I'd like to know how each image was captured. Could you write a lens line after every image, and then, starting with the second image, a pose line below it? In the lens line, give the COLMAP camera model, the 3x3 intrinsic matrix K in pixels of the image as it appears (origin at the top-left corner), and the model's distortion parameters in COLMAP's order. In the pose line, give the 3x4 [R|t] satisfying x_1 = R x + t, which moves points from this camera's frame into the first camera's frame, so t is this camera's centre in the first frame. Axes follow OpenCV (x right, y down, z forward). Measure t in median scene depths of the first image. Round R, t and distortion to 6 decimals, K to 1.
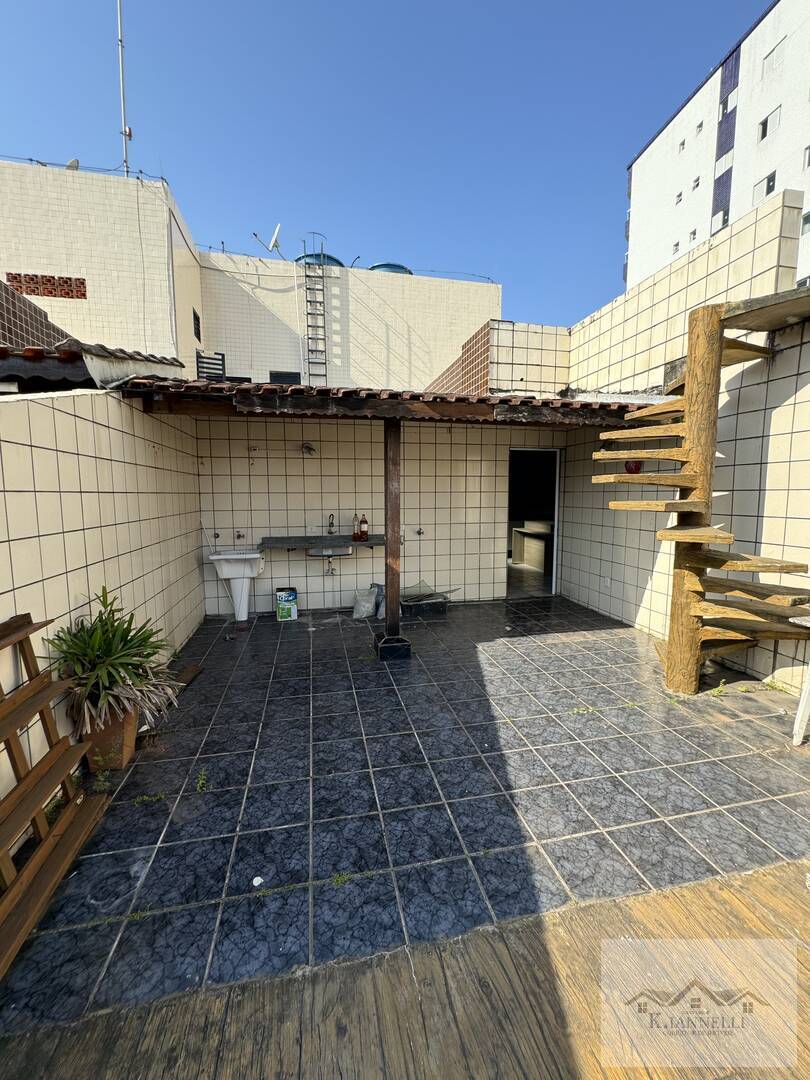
lens RADIAL K [[432.5, 0, 402.0], [0, 432.5, 537.8], [0, 0, 1]] dist [-0.002661, 0.000763]
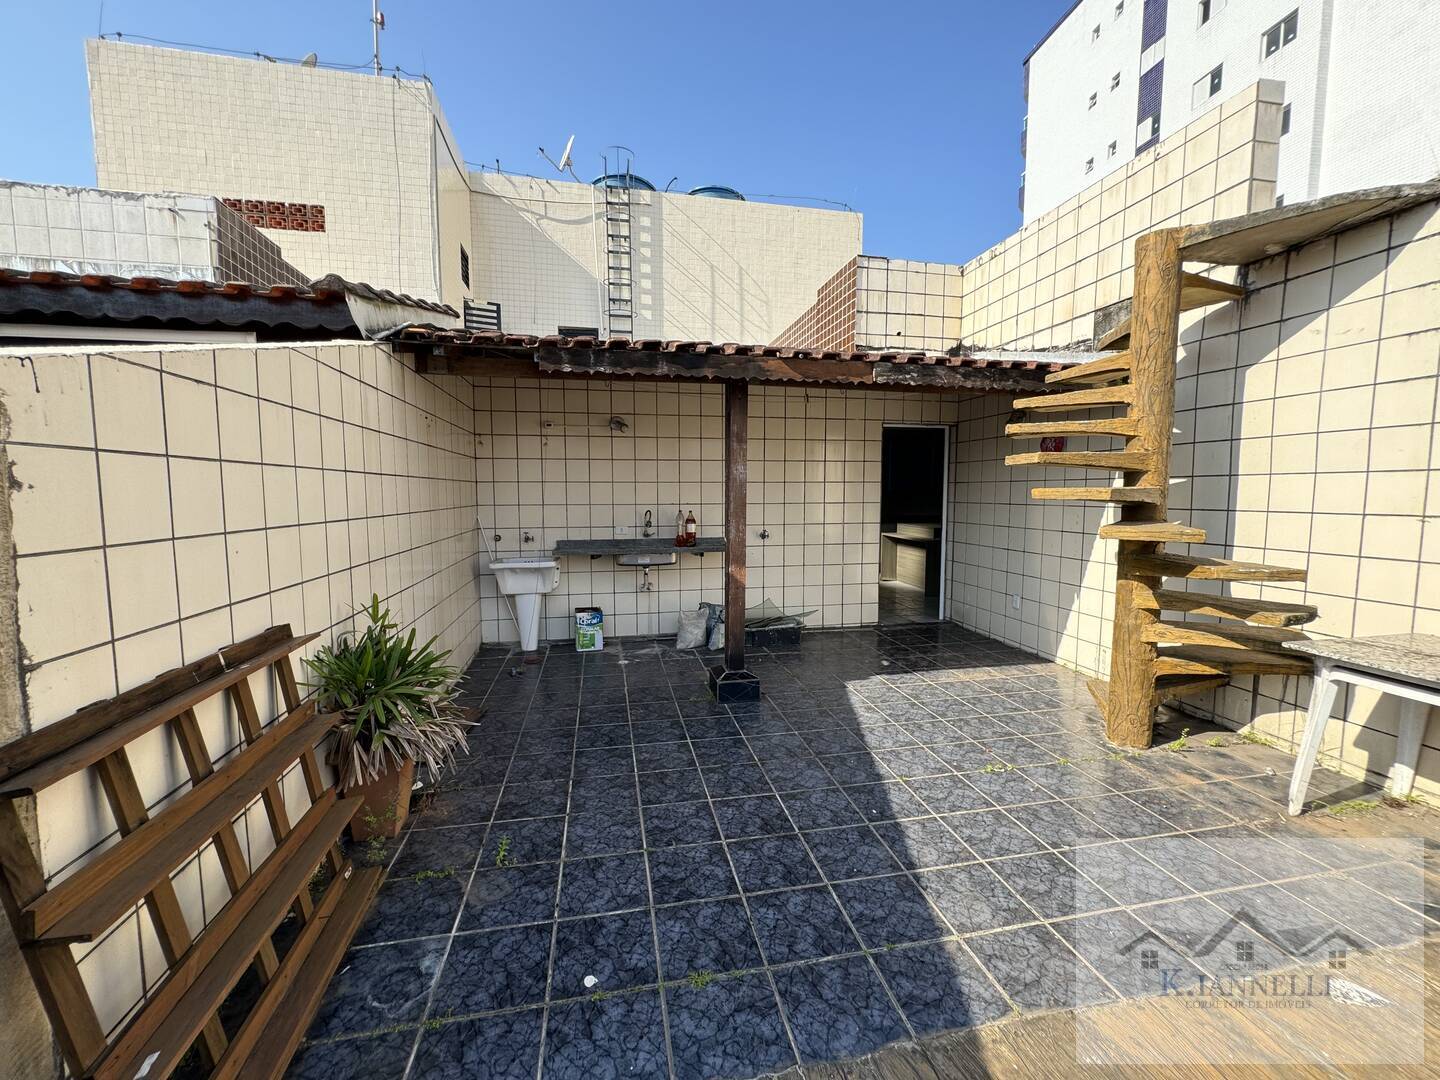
lens RADIAL K [[576.7, 0, 714.7], [0, 576.7, 539.0], [0, 0, 1]] dist [-0.002661, 0.000763]
pose [[0.999920, 0.002676, -0.012330, -0.059286], [-0.002926, 0.999791, -0.020247, 0.025736], [0.012274, 0.020282, 0.999719, -0.007420]]
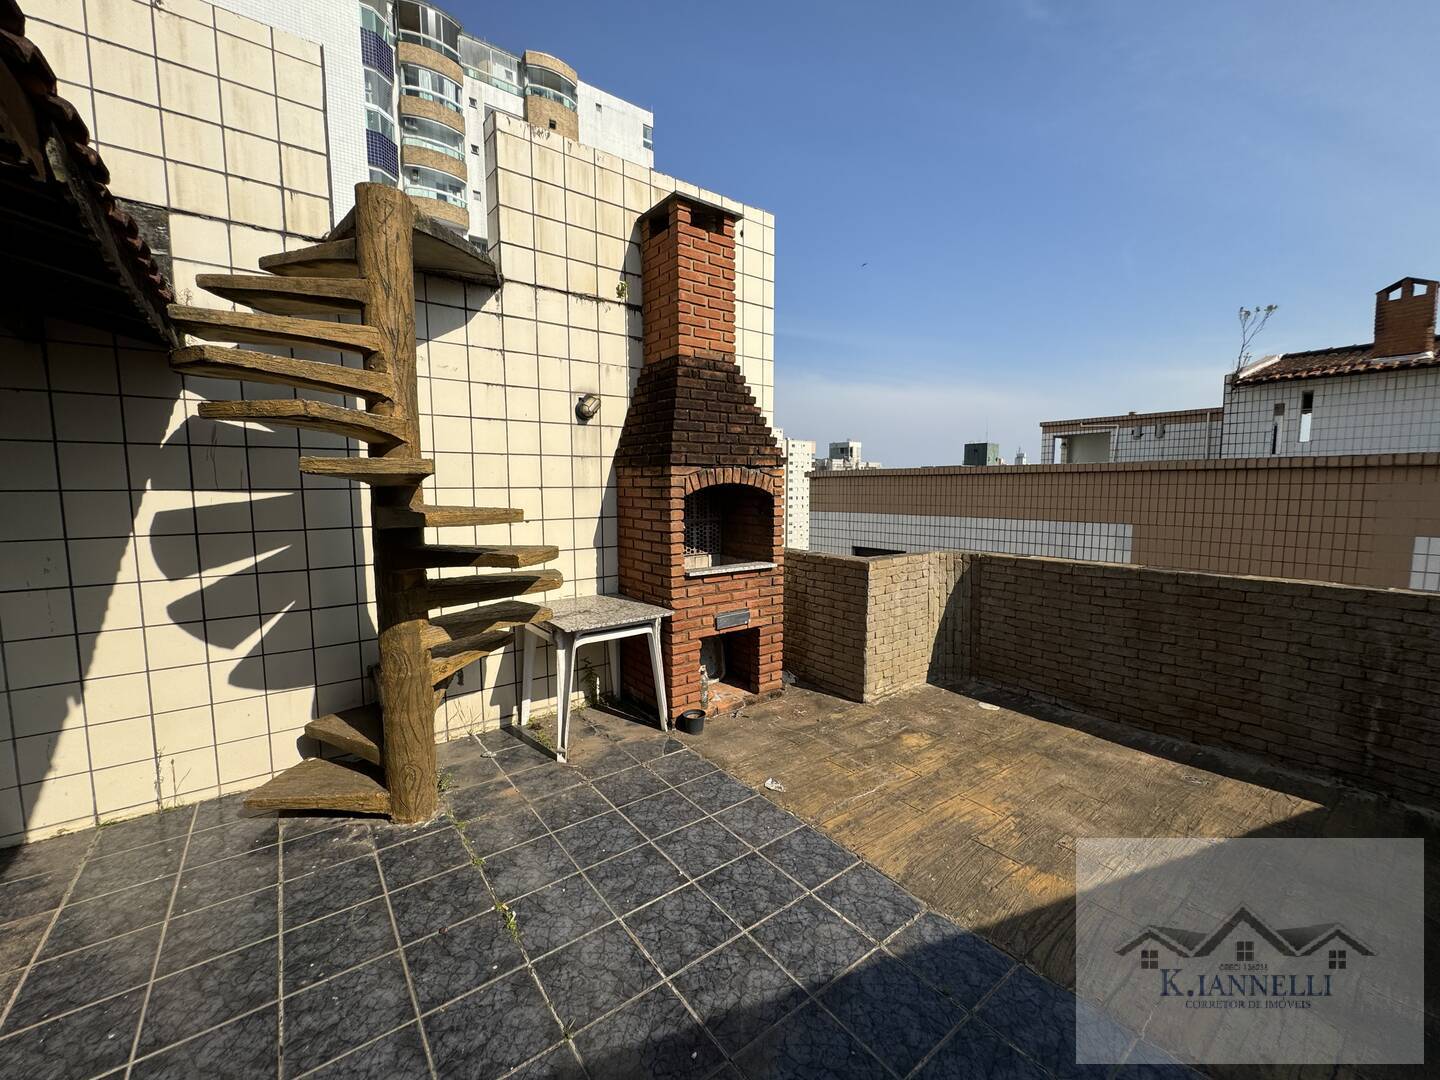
lens RADIAL K [[576.7, 0, 720.7], [0, 576.7, 538.3], [0, 0, 1]] dist [-0.002661, 0.000763]
pose [[-0.431599, -0.078951, 0.898604, -0.266846], [0.097189, 0.986294, 0.133335, -0.109944], [-0.896815, 0.144881, -0.418011, 0.976705]]
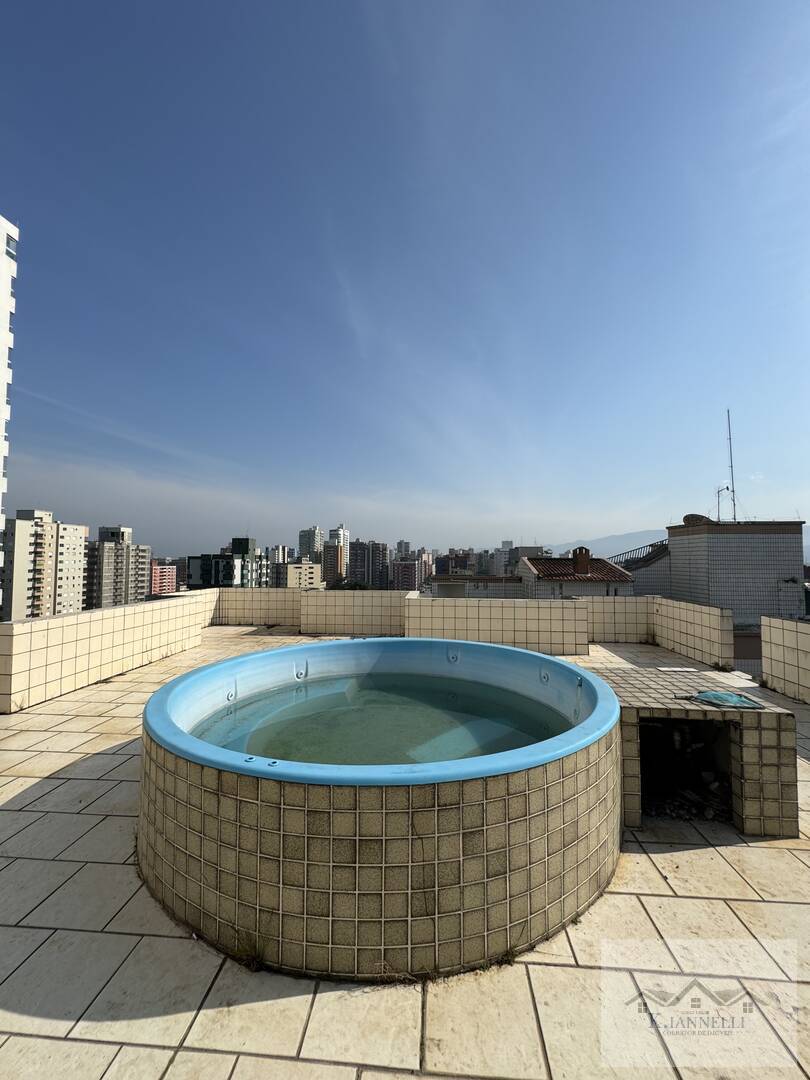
lens RADIAL K [[432.5, 0, 404.9], [0, 432.5, 537.4], [0, 0, 1]] dist [-0.002661, 0.000763]
pose [[-0.960430, 0.012634, 0.278235, 1.996414], [0.026996, 0.998490, 0.047848, -1.330353], [-0.277211, 0.053466, -0.959320, 3.300734]]
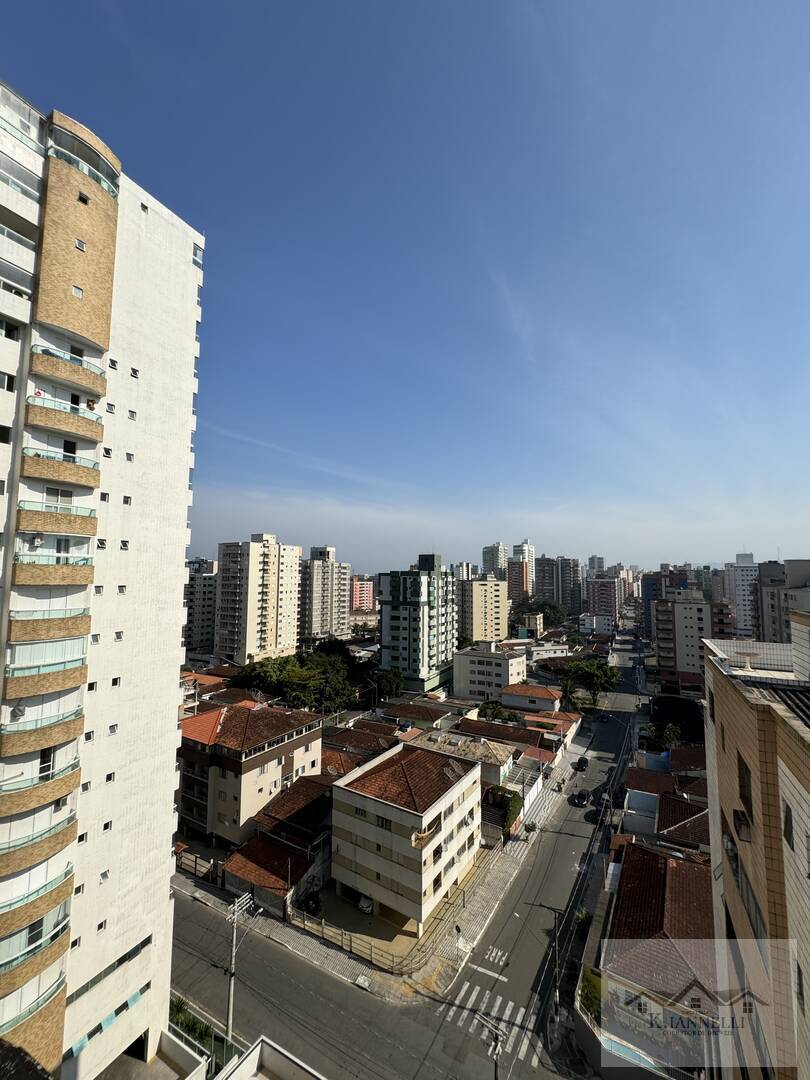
lens RADIAL K [[432.5, 0, 407.0], [0, 432.5, 538.6], [0, 0, 1]] dist [-0.002661, 0.000763]
pose [[-0.769190, 0.050522, 0.637020, 4.174433], [0.060391, 0.998155, -0.006242, -1.035174], [-0.636160, 0.033669, -0.770822, 0.229395]]
